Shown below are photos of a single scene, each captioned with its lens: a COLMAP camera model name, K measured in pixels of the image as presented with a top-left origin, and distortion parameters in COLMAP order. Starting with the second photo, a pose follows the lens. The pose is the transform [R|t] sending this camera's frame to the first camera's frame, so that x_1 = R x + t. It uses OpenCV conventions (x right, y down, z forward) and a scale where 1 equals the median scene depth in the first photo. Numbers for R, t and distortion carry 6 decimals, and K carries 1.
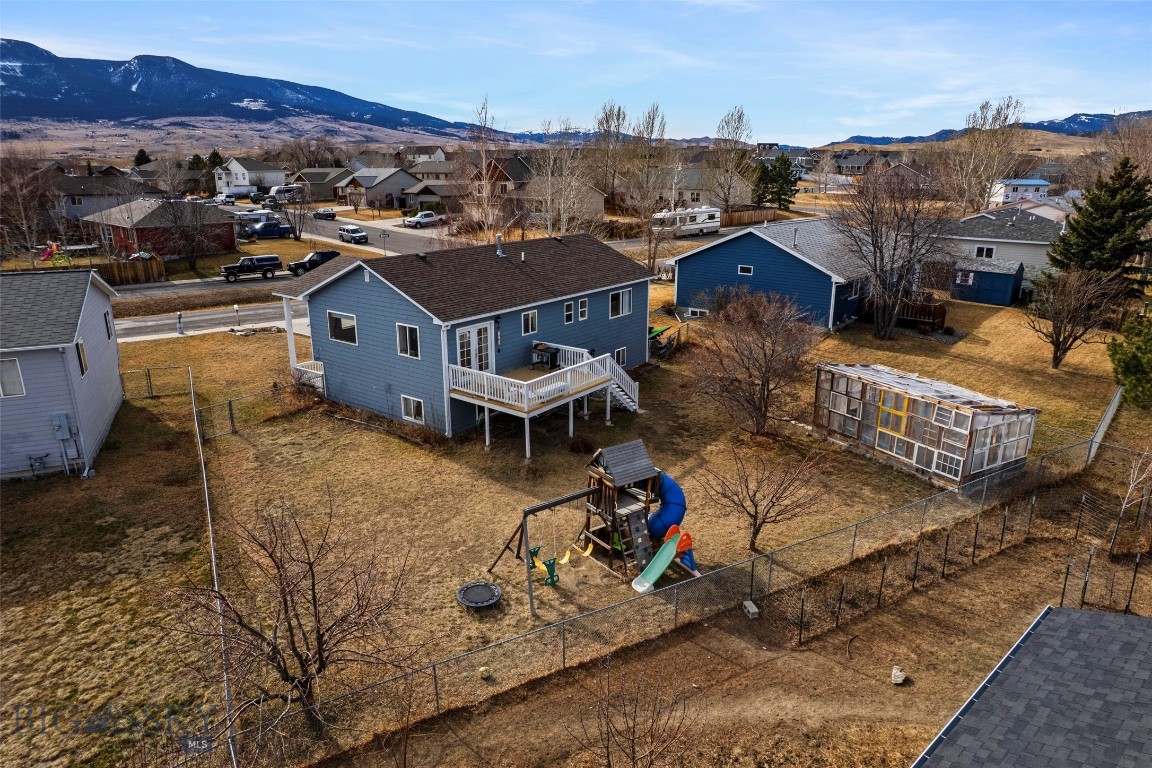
lens RADIAL K [[739.7, 0, 576.0], [0, 739.7, 384.0], [0, 0, 1]] dist [-0.077960, 0.066159]
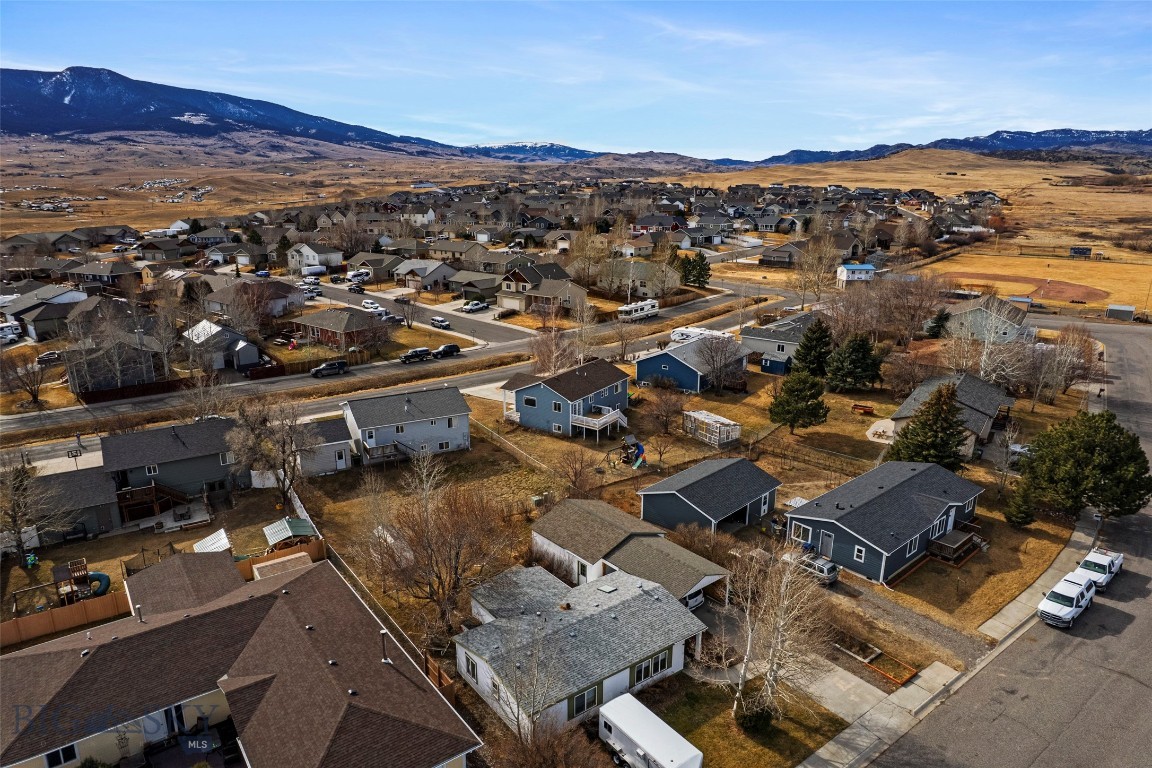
lens RADIAL K [[739.7, 0, 576.0], [0, 739.7, 384.0], [0, 0, 1]] dist [-0.077960, 0.066159]
pose [[0.997569, -0.018083, 0.067301, -0.233341], [0.019152, 0.999700, -0.015271, -0.070200], [-0.067005, 0.016522, 0.997616, -1.443931]]
